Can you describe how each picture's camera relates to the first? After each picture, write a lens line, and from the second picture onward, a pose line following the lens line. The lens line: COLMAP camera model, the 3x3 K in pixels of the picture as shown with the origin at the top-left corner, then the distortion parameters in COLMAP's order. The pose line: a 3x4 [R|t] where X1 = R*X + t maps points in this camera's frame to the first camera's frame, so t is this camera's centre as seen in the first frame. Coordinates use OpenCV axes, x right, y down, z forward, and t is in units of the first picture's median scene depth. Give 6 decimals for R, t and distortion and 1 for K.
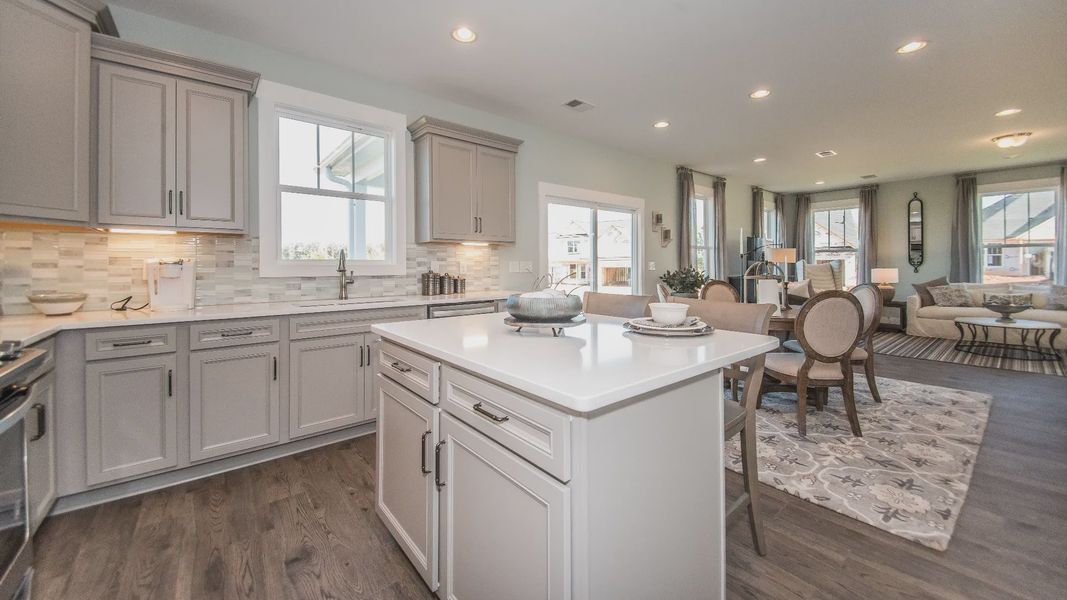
lens RADIAL K [[416.1, 0, 540.9], [0, 416.1, 267.8], [0, 0, 1]] dist [0.012511, -0.002960]
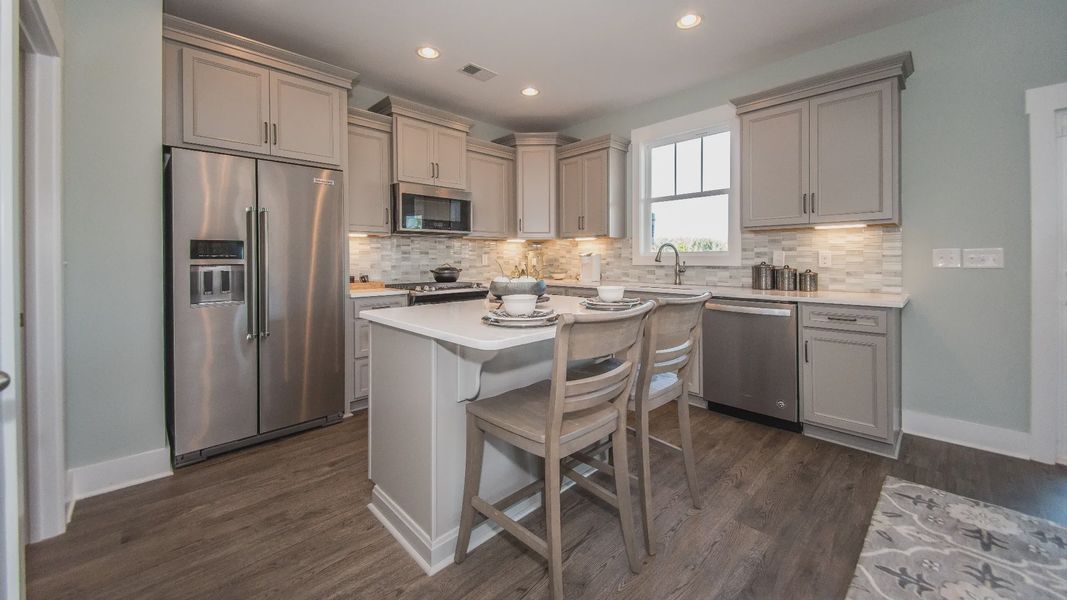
lens RADIAL K [[376.7, 0, 534.3], [0, 376.7, 259.9], [0, 0, 1]] dist [-0.016351, -0.000305]
pose [[0.059428, 0.009174, -0.998190, 0.526110], [-0.001005, 0.999958, 0.009130, -0.004735], [0.998232, 0.000460, 0.059435, 0.475773]]
